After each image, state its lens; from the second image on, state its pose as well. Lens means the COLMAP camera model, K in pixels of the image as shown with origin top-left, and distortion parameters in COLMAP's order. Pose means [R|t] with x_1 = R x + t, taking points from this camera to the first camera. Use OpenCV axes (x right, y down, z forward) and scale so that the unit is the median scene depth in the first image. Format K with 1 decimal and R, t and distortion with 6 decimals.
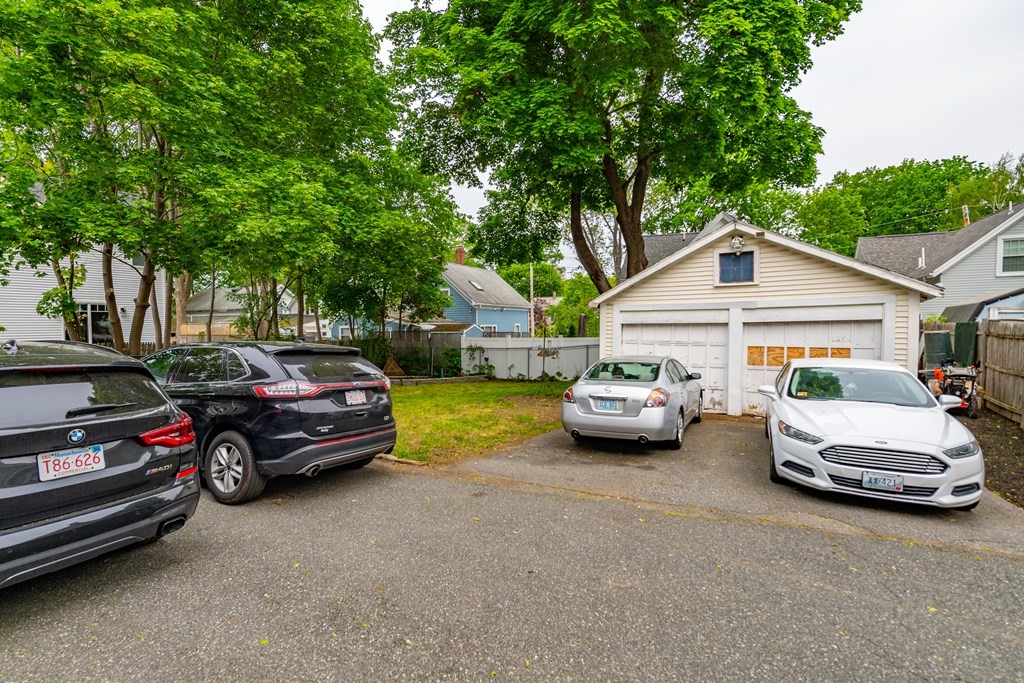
lens RADIAL K [[476.0, 0, 499.1], [0, 476.0, 336.8], [0, 0, 1]] dist [0.003082, 0.000655]
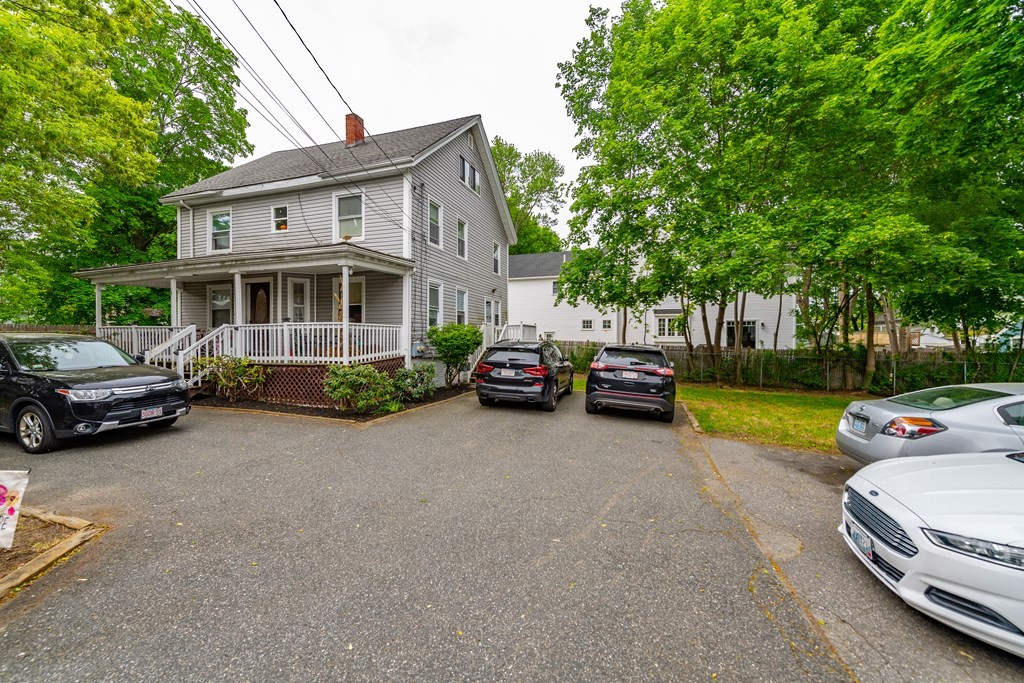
lens RADIAL K [[407.7, 0, 502.2], [0, 407.7, 340.6], [0, 0, 1]] dist [0.013374, -0.002672]
pose [[0.139553, 0.017841, -0.990054, 0.467178], [-0.025308, 0.999575, 0.014445, -0.006994], [0.989891, 0.023041, 0.139945, 0.104949]]
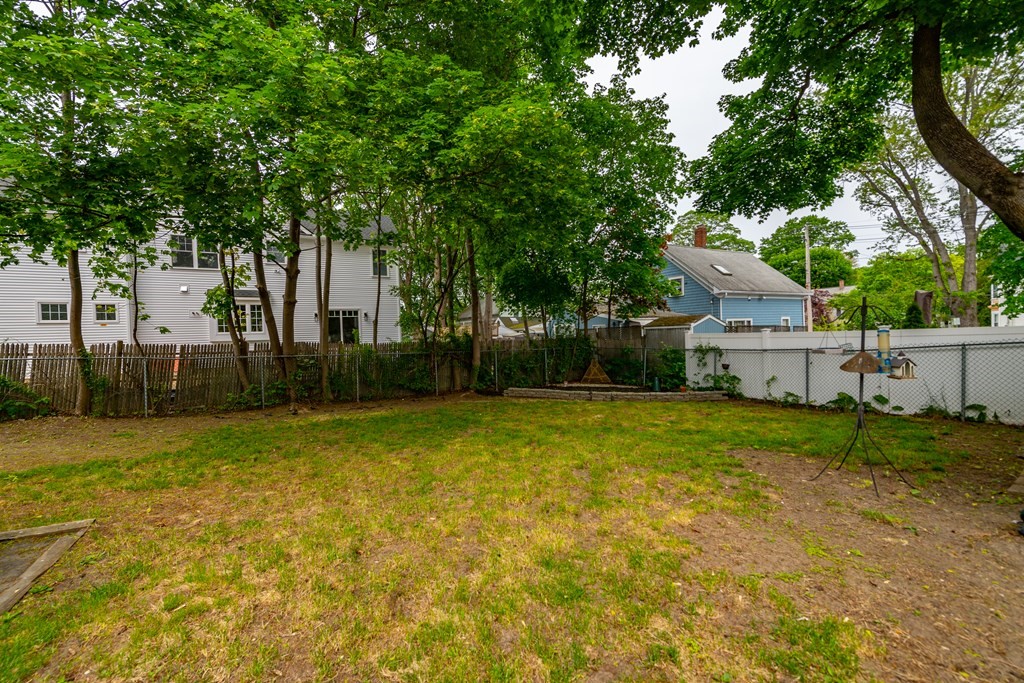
lens RADIAL K [[407.7, 0, 506.0], [0, 407.7, 340.4], [0, 0, 1]] dist [0.013374, -0.002672]
pose [[0.845405, -0.007448, -0.534074, 0.026247], [0.010153, 0.999946, 0.002126, 0.010564], [0.534029, -0.007220, 0.845435, 0.536016]]
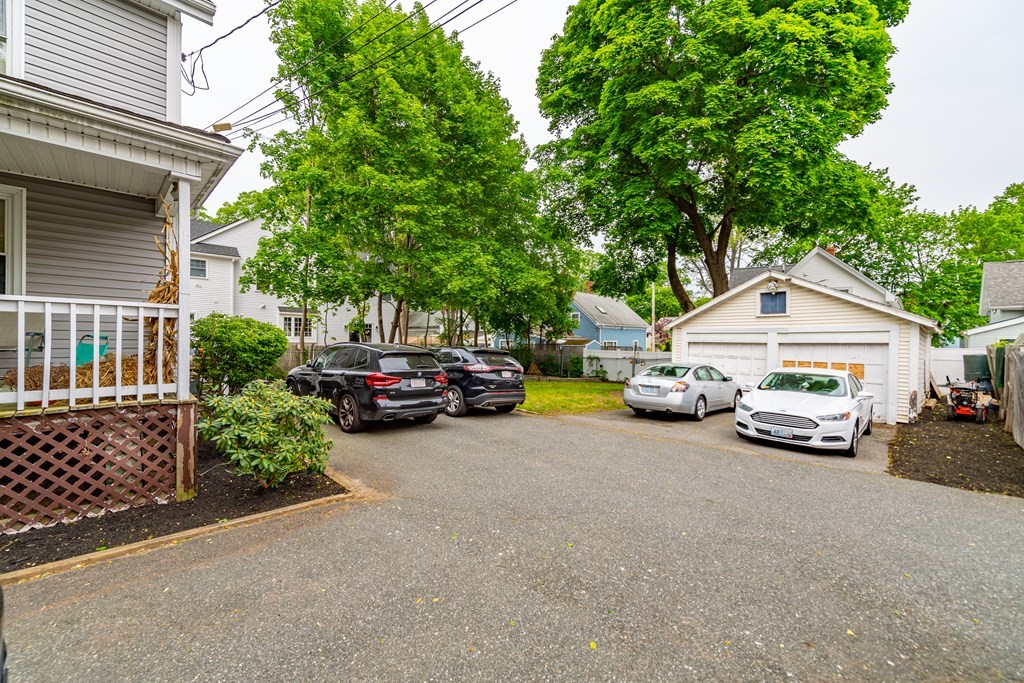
lens RADIAL K [[407.7, 0, 504.2], [0, 407.7, 340.1], [0, 0, 1]] dist [0.013374, -0.002672]
pose [[0.952280, 0.019366, -0.304611, 0.089630], [-0.026435, 0.999468, -0.019097, 0.003866], [0.304079, 0.026238, 0.952285, -0.274487]]
